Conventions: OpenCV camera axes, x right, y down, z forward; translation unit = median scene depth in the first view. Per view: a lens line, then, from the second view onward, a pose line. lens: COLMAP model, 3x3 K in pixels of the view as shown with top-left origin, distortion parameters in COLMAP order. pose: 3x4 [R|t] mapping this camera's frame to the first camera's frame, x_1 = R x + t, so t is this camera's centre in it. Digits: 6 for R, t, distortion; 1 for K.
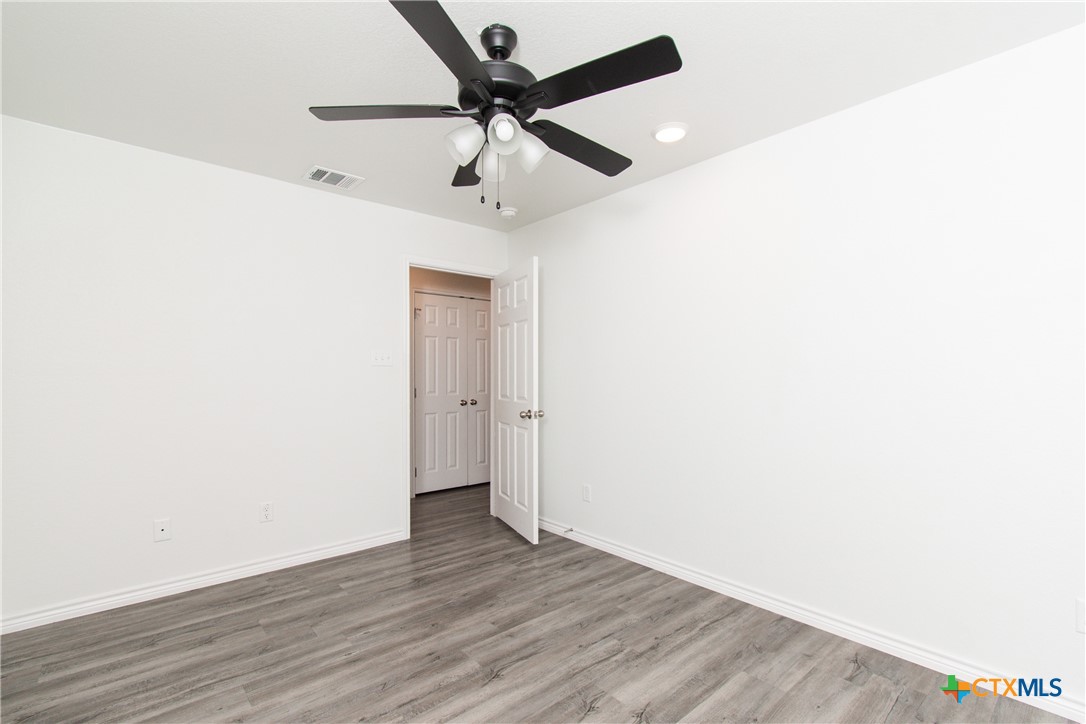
lens RADIAL K [[490.2, 0, 537.4], [0, 490.2, 381.1], [0, 0, 1]] dist [-0.000993, -0.002281]
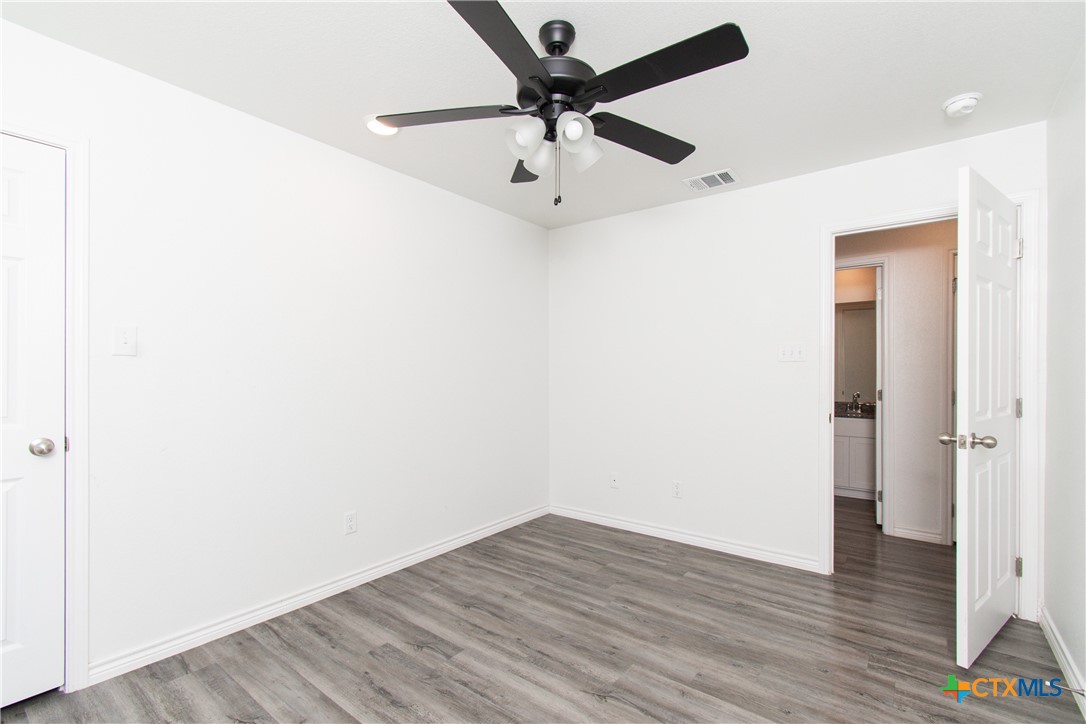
lens RADIAL K [[490.2, 0, 544.7], [0, 490.2, 372.5], [0, 0, 1]] dist [-0.000993, -0.002281]
pose [[0.200221, 0.005005, -0.979738, 0.669466], [-0.016154, 0.999868, 0.001807, -0.008250], [0.979618, 0.015465, 0.200276, 0.586886]]
